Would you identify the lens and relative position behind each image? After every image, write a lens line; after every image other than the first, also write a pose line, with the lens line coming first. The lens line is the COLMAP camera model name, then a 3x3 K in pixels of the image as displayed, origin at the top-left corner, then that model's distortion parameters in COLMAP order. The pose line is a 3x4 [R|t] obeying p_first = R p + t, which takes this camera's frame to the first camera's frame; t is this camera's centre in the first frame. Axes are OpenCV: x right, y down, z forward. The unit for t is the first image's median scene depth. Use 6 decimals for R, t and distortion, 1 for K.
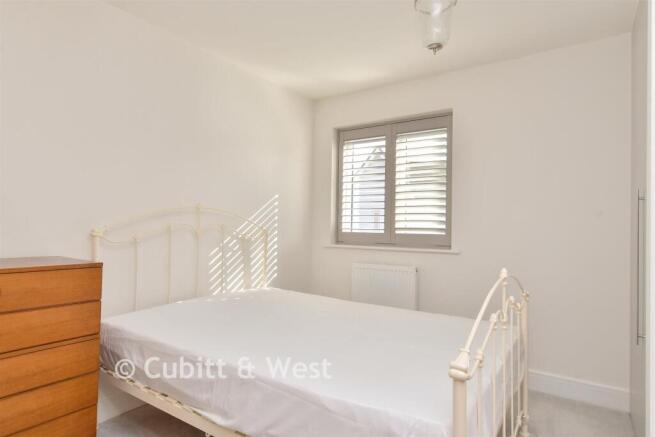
lens RADIAL K [[396.3, 0, 328.1], [0, 396.3, 217.4], [0, 0, 1]] dist [-0.000347, 0.000044]
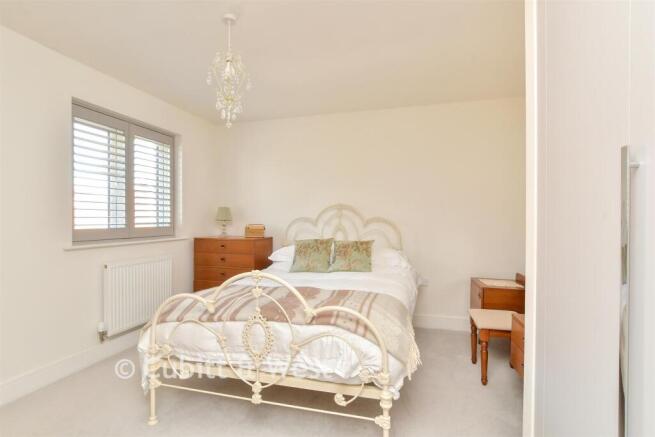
lens RADIAL K [[314.3, 0, 326.5], [0, 314.3, 220.3], [0, 0, 1]] dist [-0.000742, -0.000064]
pose [[-0.334458, -0.006933, 0.942385, -0.787530], [-0.005595, 0.999970, 0.005371, 0.013060], [-0.942394, -0.003476, -0.334487, 0.780677]]
